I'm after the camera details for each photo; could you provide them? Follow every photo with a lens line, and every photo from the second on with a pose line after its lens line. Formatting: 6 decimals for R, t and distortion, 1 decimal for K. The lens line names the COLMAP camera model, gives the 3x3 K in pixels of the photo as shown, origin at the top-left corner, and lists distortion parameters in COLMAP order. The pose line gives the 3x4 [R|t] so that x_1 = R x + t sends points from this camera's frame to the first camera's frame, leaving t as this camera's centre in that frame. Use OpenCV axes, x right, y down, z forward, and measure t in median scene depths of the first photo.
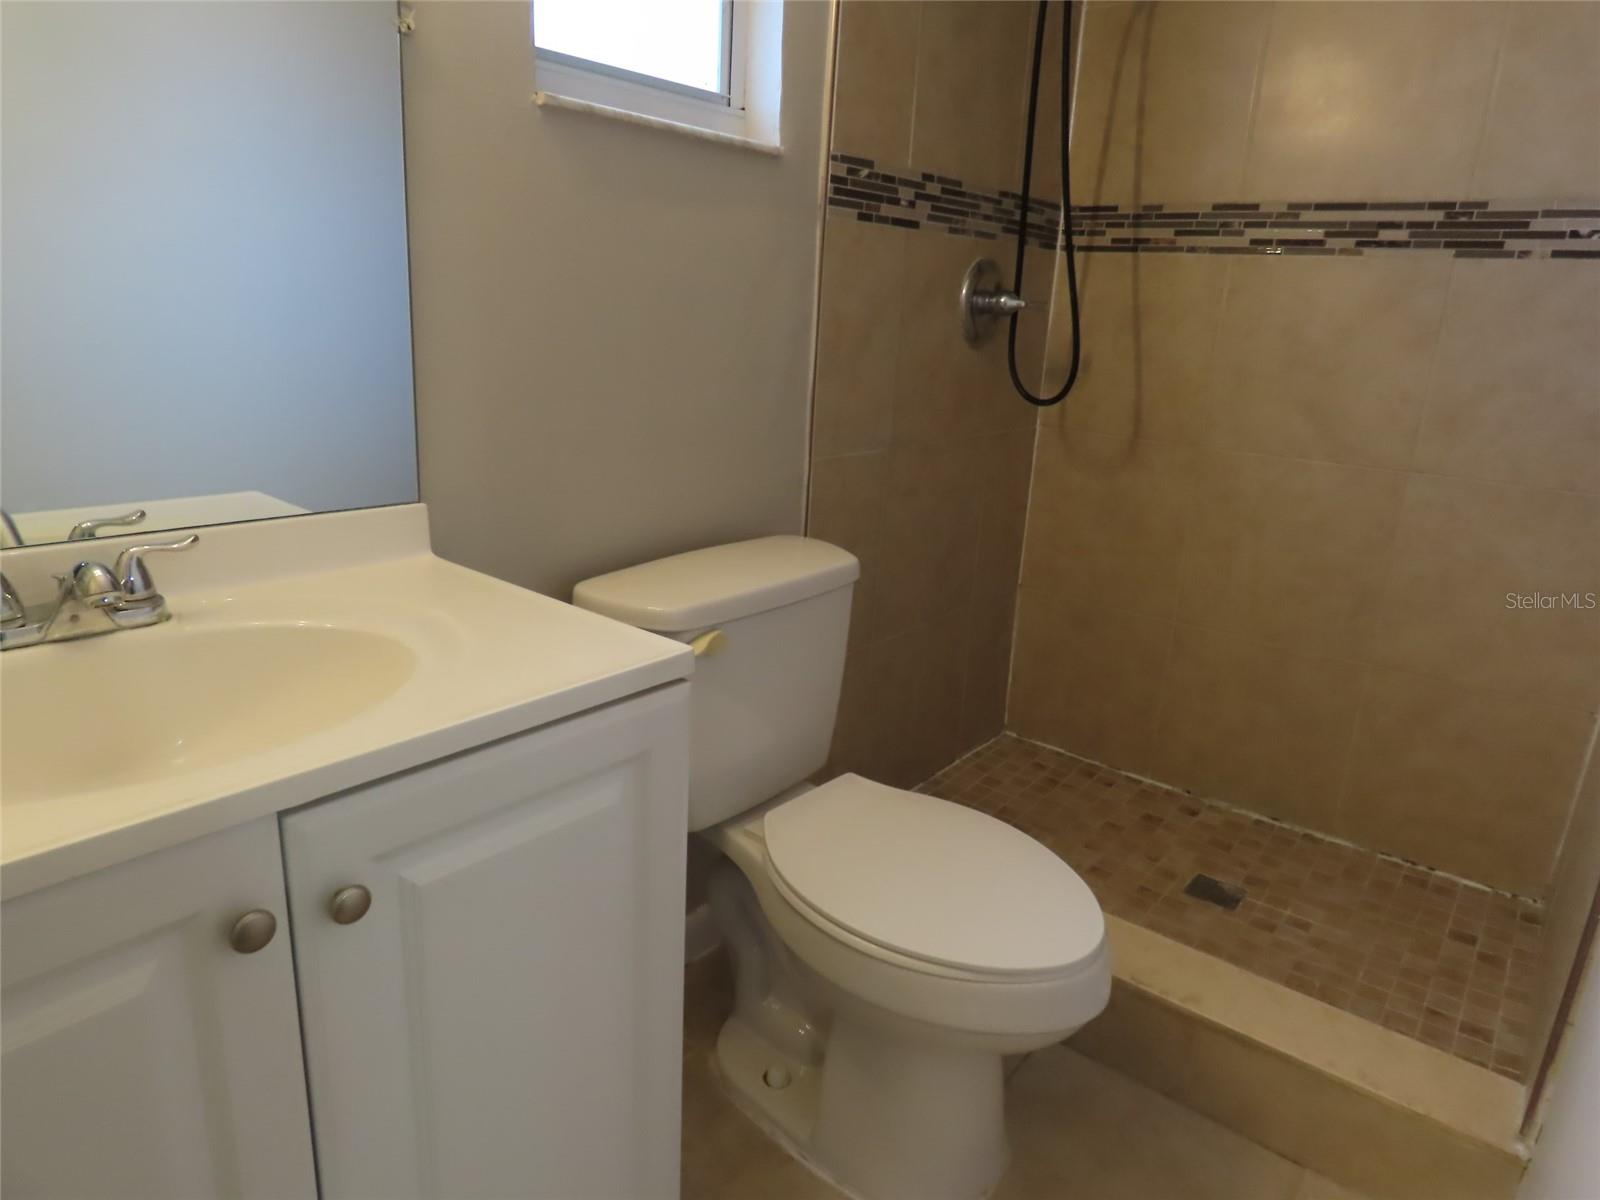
lens RADIAL K [[1008.9, 0, 802.8], [0, 1008.9, 596.8], [0, 0, 1]] dist [-0.001140, -0.007013]
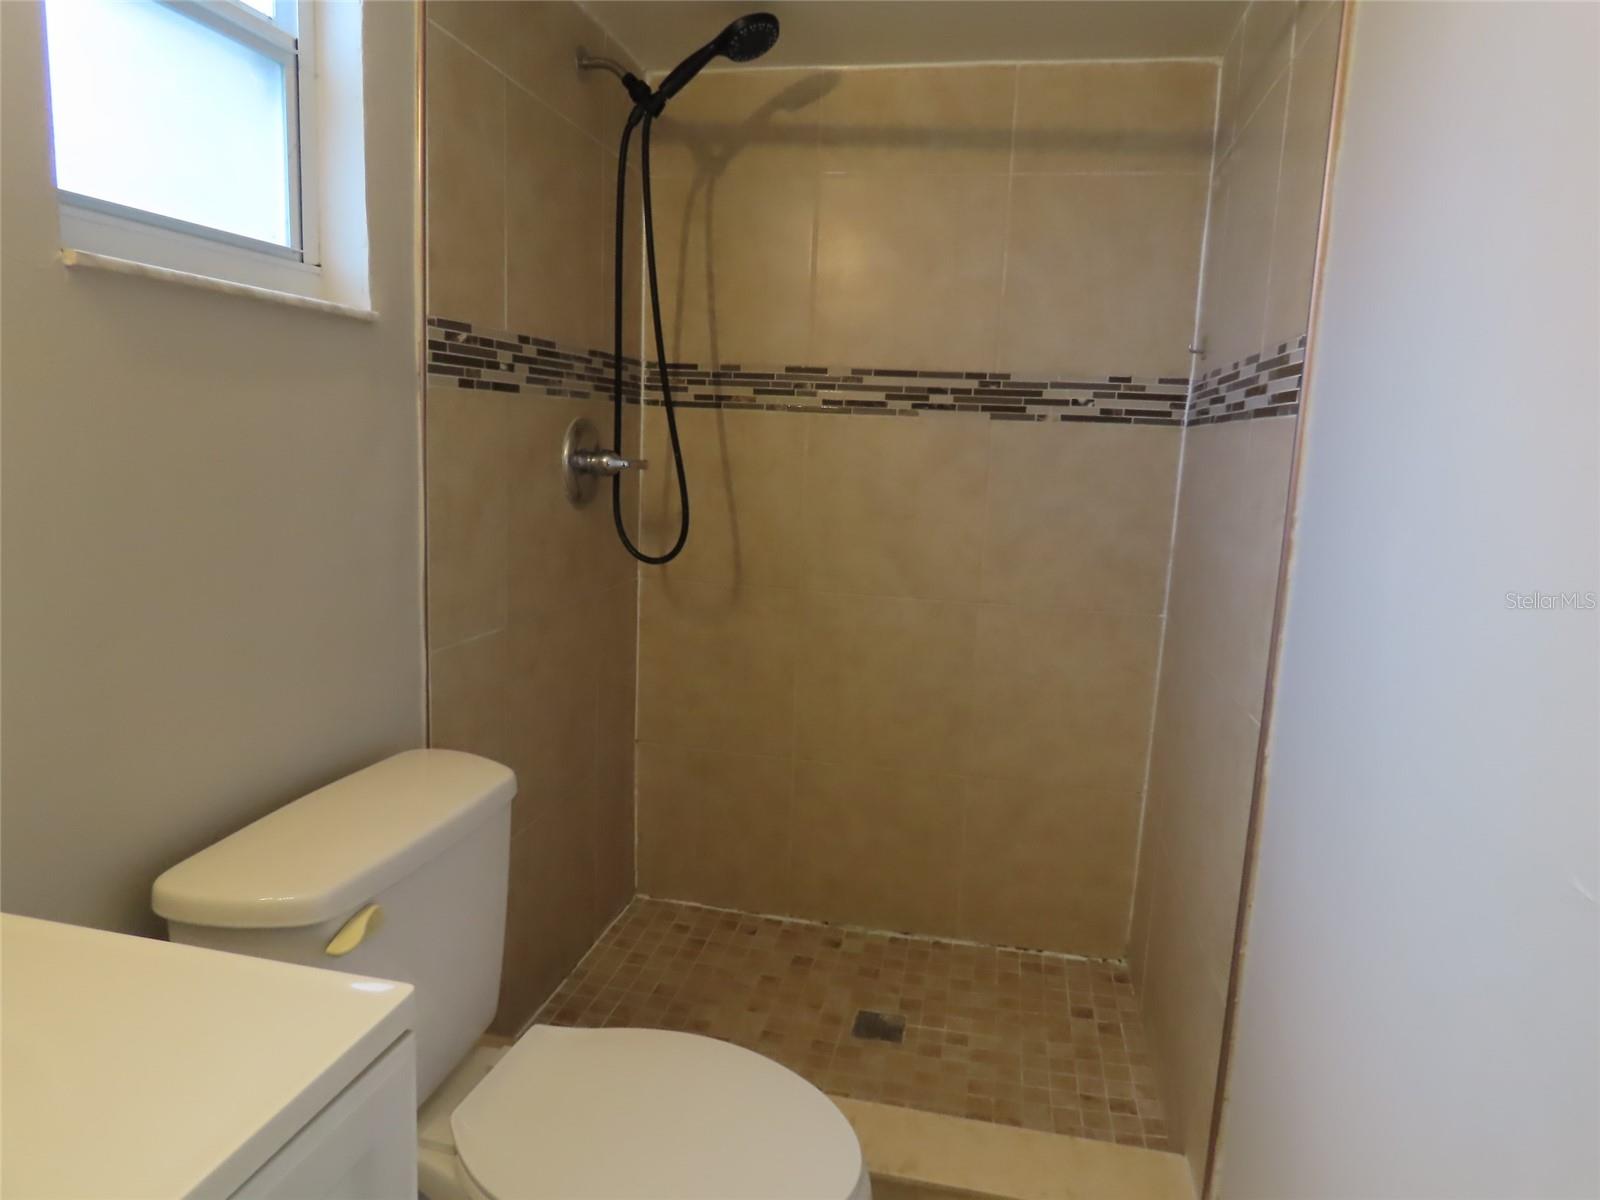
lens RADIAL K [[1008.9, 0, 796.0], [0, 1008.9, 602.0], [0, 0, 1]] dist [-0.001140, -0.007013]
pose [[0.894132, -0.084307, 0.439795, -0.079181], [0.127528, 0.989389, -0.069610, -0.072552], [-0.429260, 0.118327, 0.895396, 0.074768]]
